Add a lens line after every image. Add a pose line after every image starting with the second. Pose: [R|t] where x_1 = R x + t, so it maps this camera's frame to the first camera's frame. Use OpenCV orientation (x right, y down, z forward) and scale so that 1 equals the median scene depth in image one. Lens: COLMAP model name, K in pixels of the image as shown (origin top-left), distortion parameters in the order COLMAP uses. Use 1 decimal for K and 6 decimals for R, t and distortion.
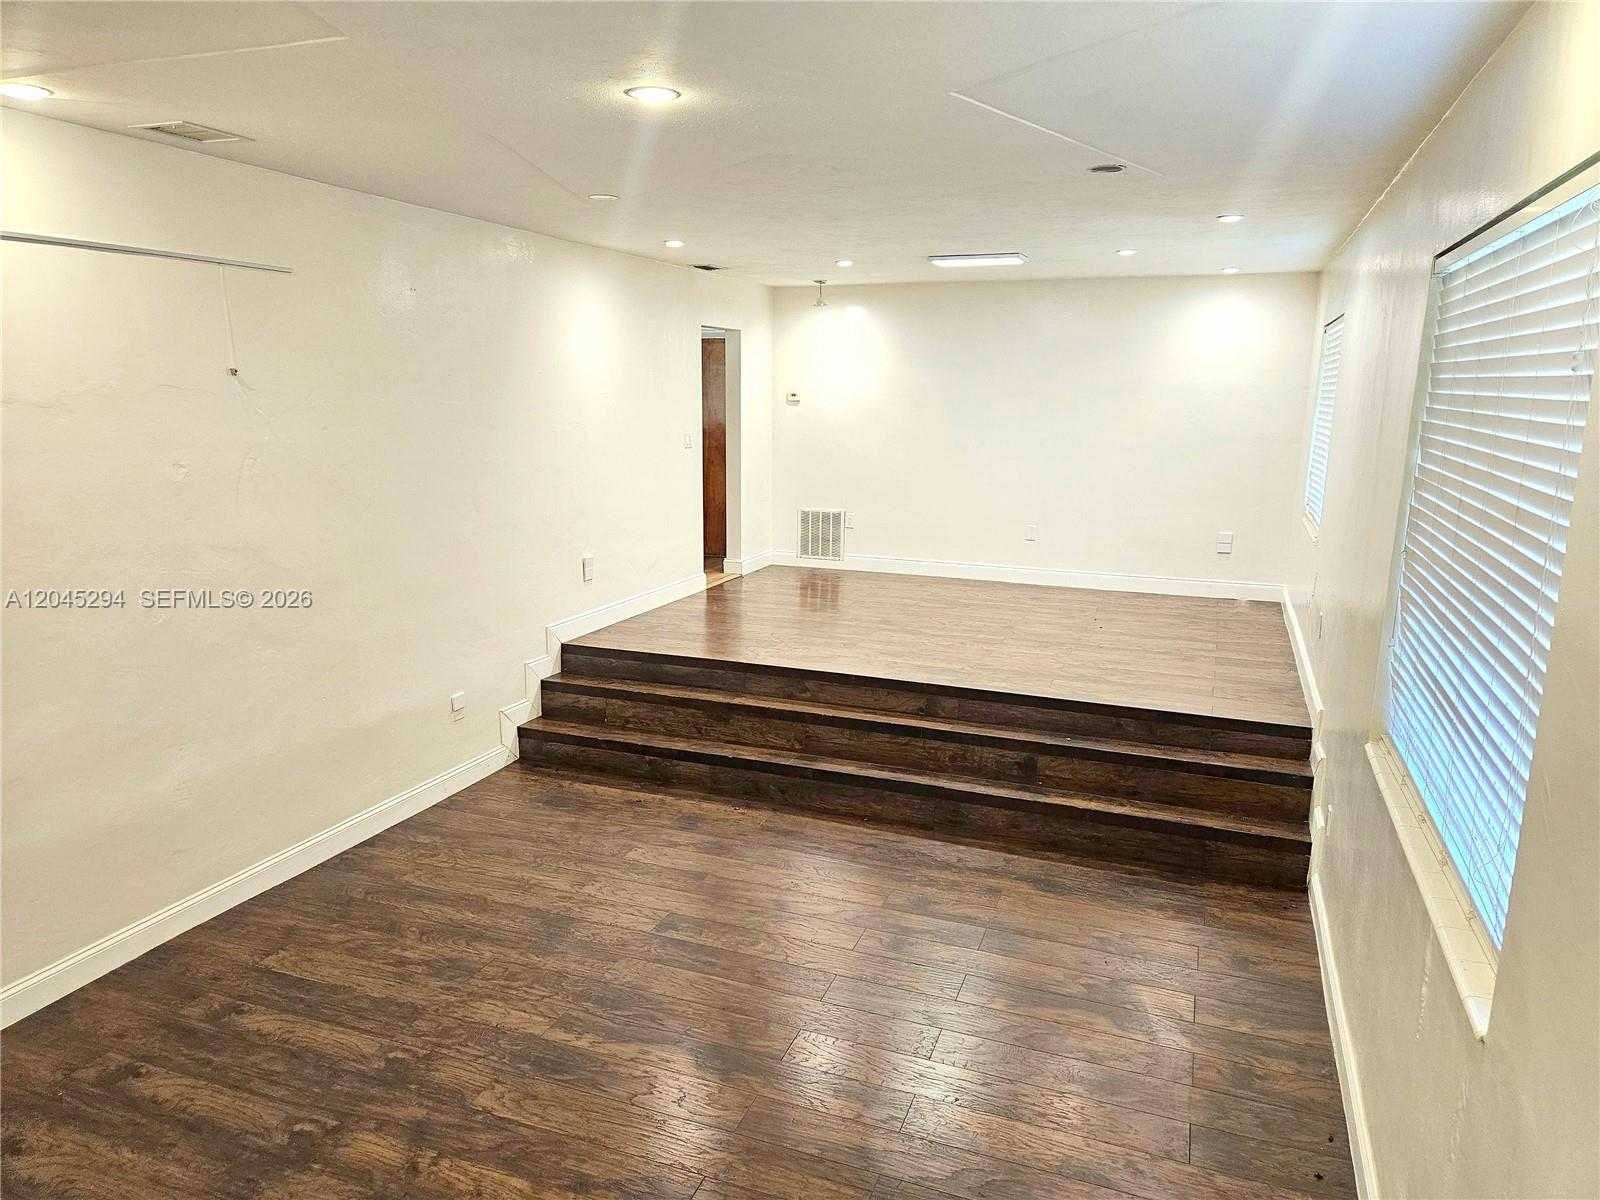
lens RADIAL K [[1057.1, 0, 784.0], [0, 1057.1, 627.8], [0, 0, 1]] dist [0.063737, -0.050811]
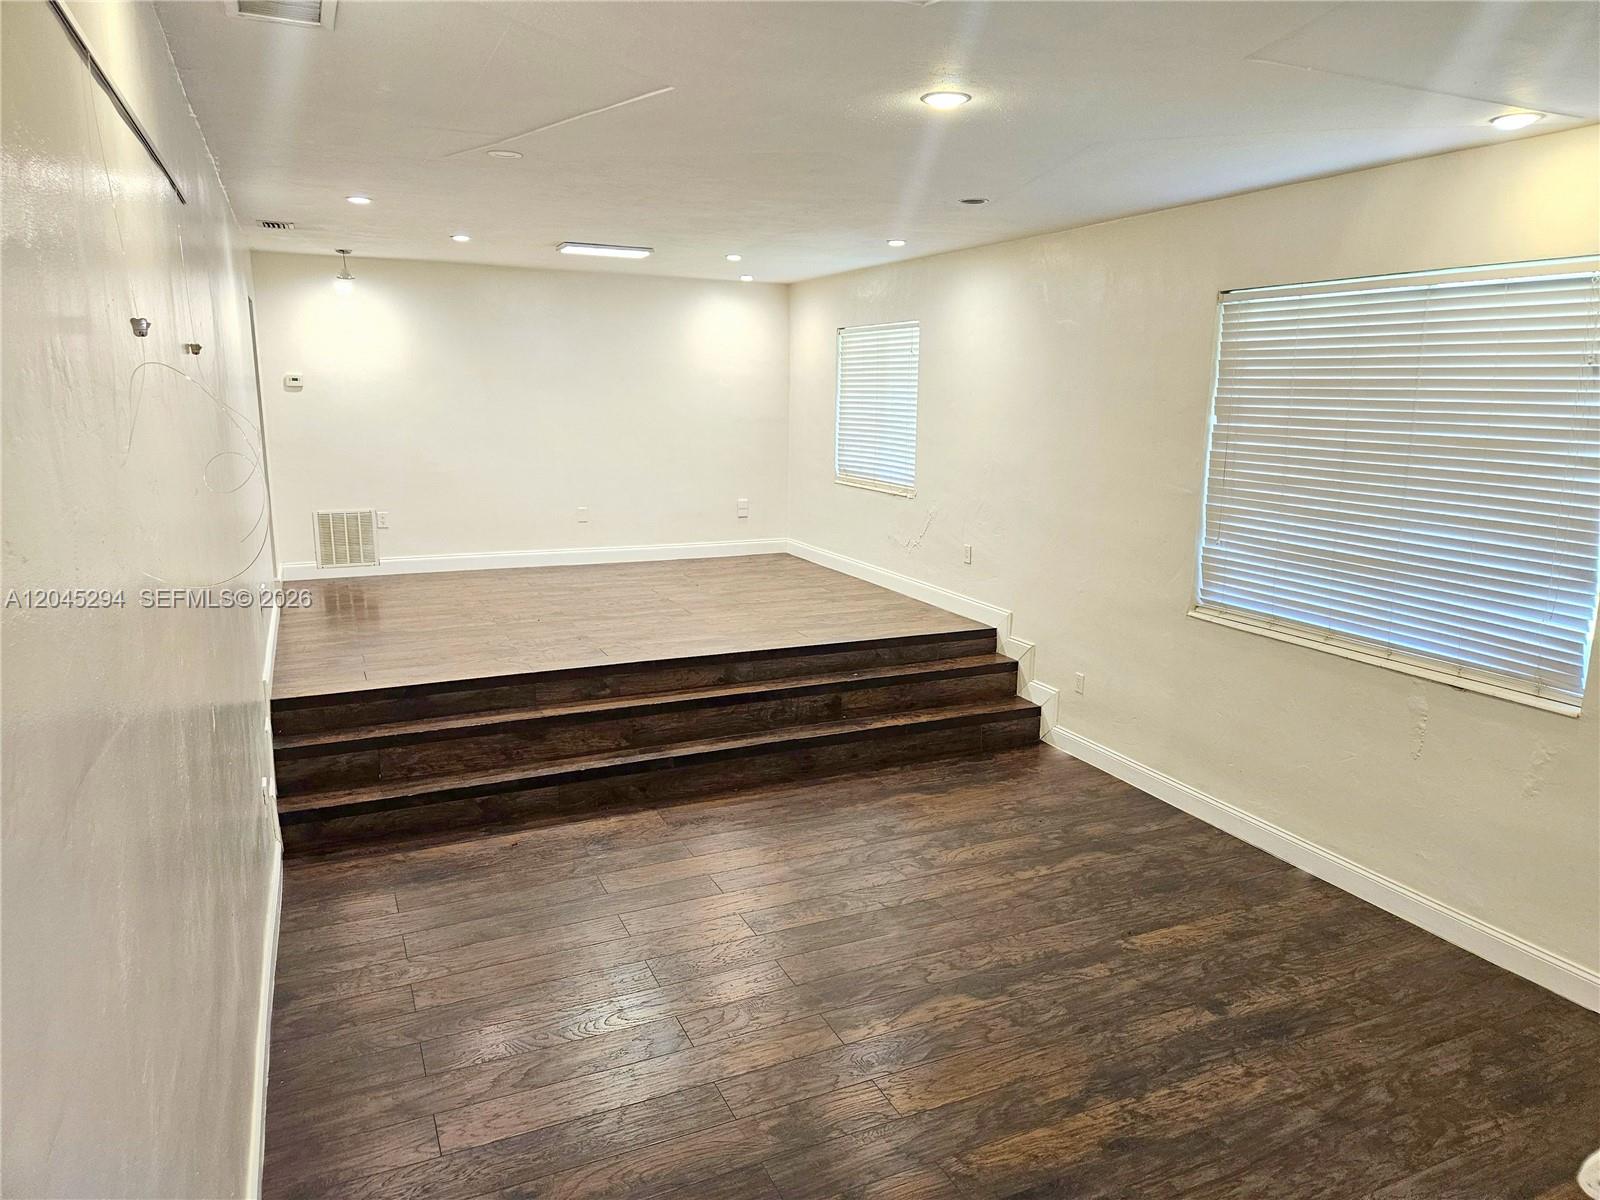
lens RADIAL K [[1067.2, 0, 789.8], [0, 1067.2, 595.1], [0, 0, 1]] dist [0.071054, -0.052837]
pose [[0.699376, -0.141590, 0.700589, -0.559705], [0.154529, 0.986954, 0.045203, -0.043424], [-0.697850, 0.076648, 0.712131, 0.192219]]
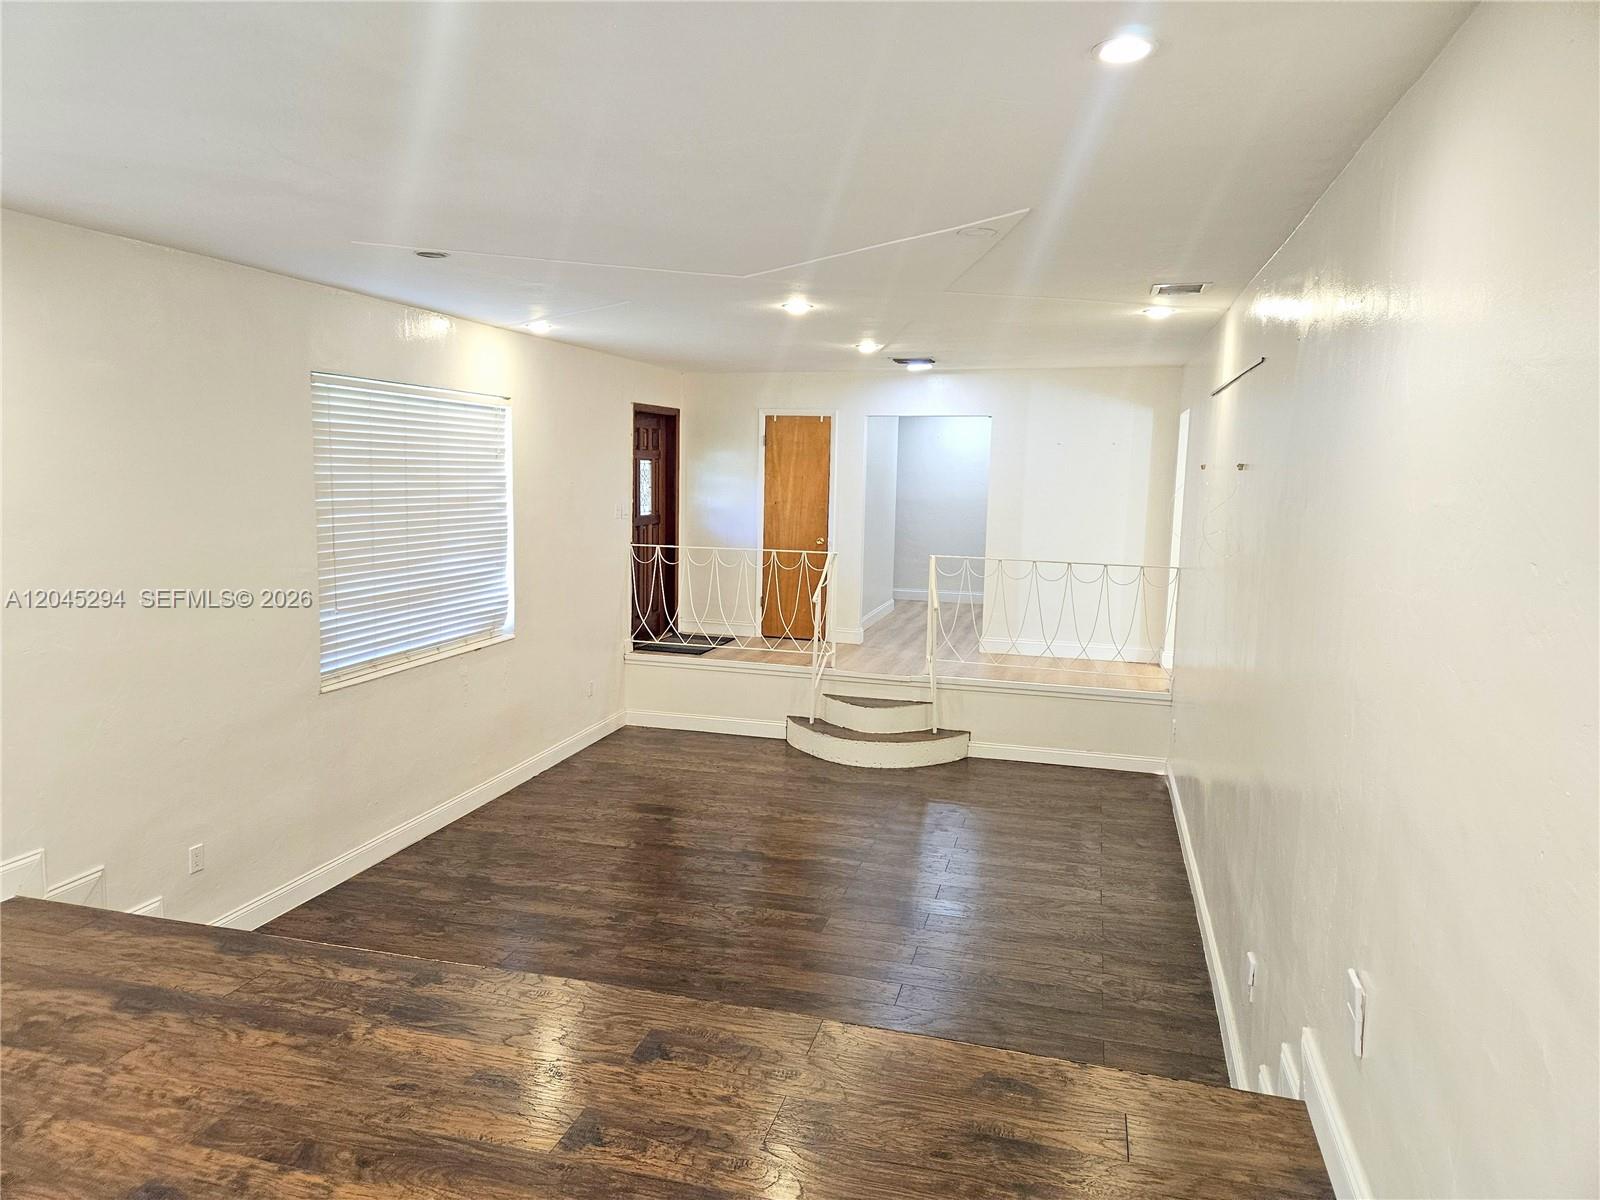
lens RADIAL K [[1067.2, 0, 789.8], [0, 1067.2, 595.1], [0, 0, 1]] dist [0.071054, -0.052837]
pose [[-0.994460, -0.017016, -0.103726, 0.036748], [-0.051031, 0.940870, 0.334903, -0.341033], [0.091894, 0.338341, -0.936526, 1.498908]]
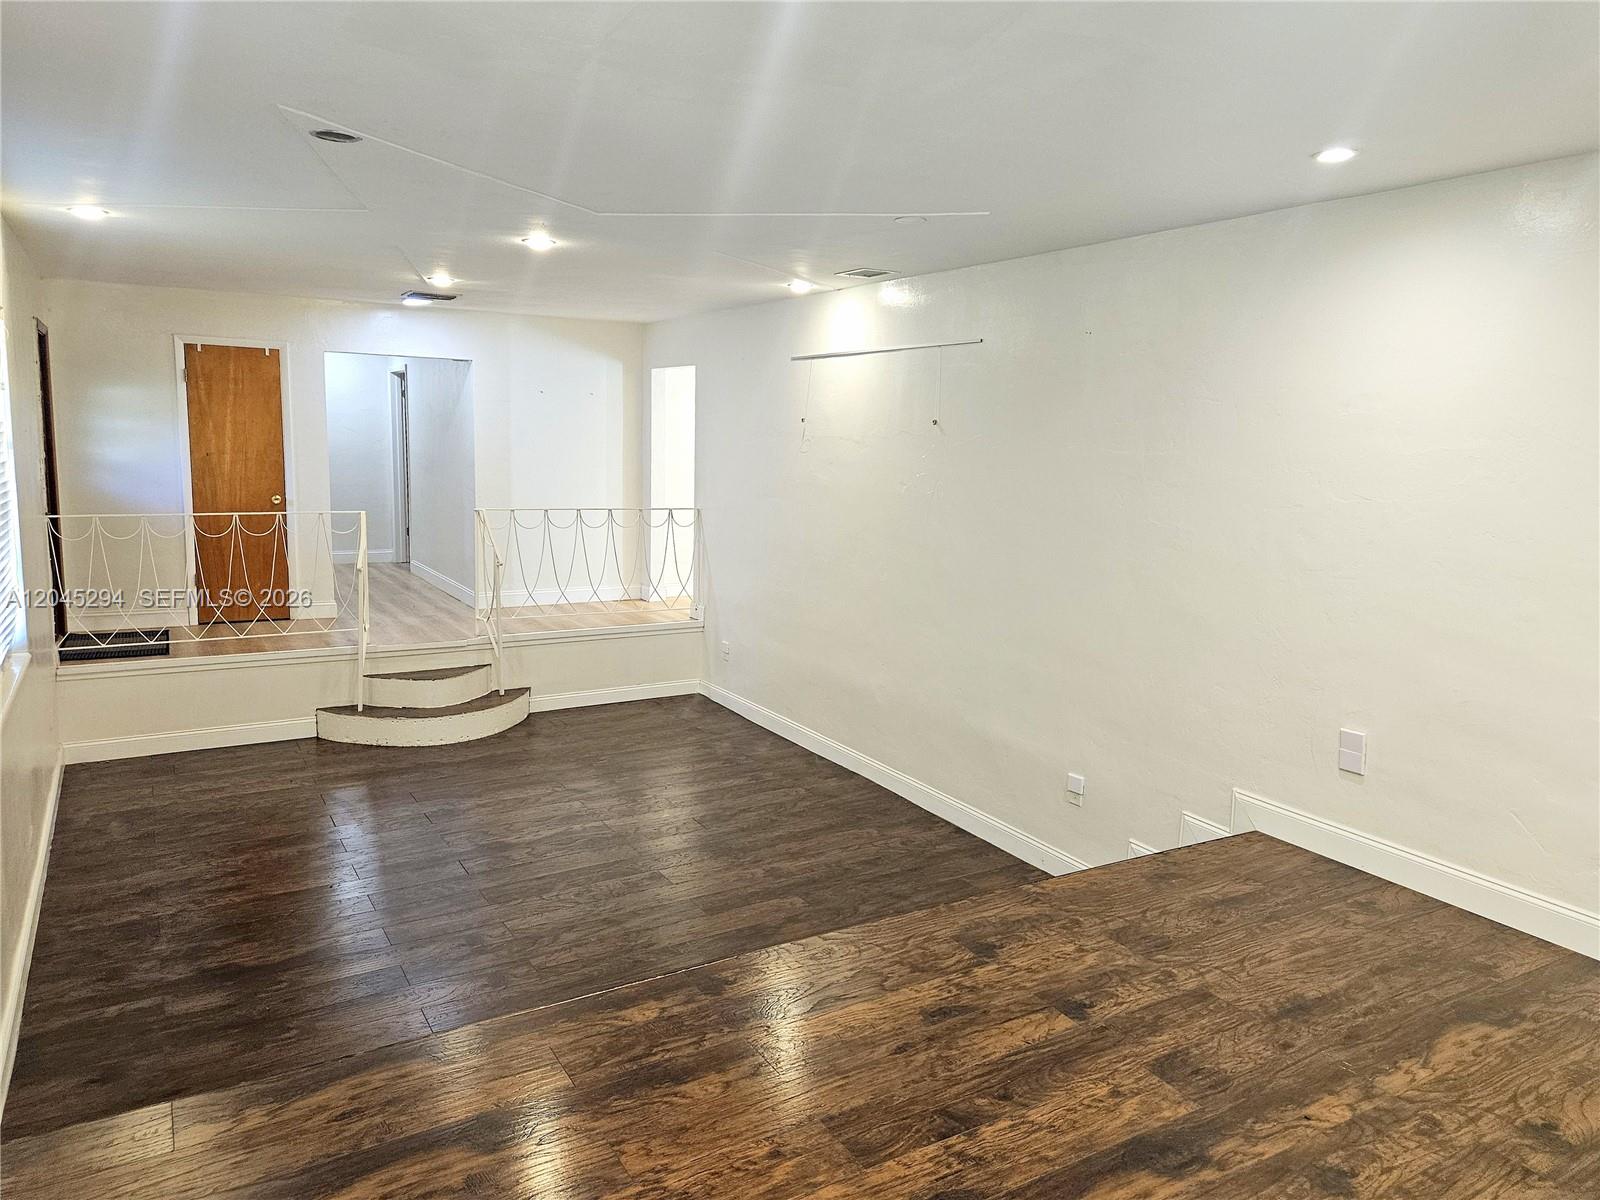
lens RADIAL K [[1106.1, 0, 796.4], [0, 1106.1, 588.3], [0, 0, 1]] dist [0.078521, -0.066100]
pose [[-0.614813, 0.087499, -0.783804, 0.545964], [-0.203740, 0.942471, 0.265024, -0.280829], [0.761902, 0.322633, -0.561617, 1.285934]]
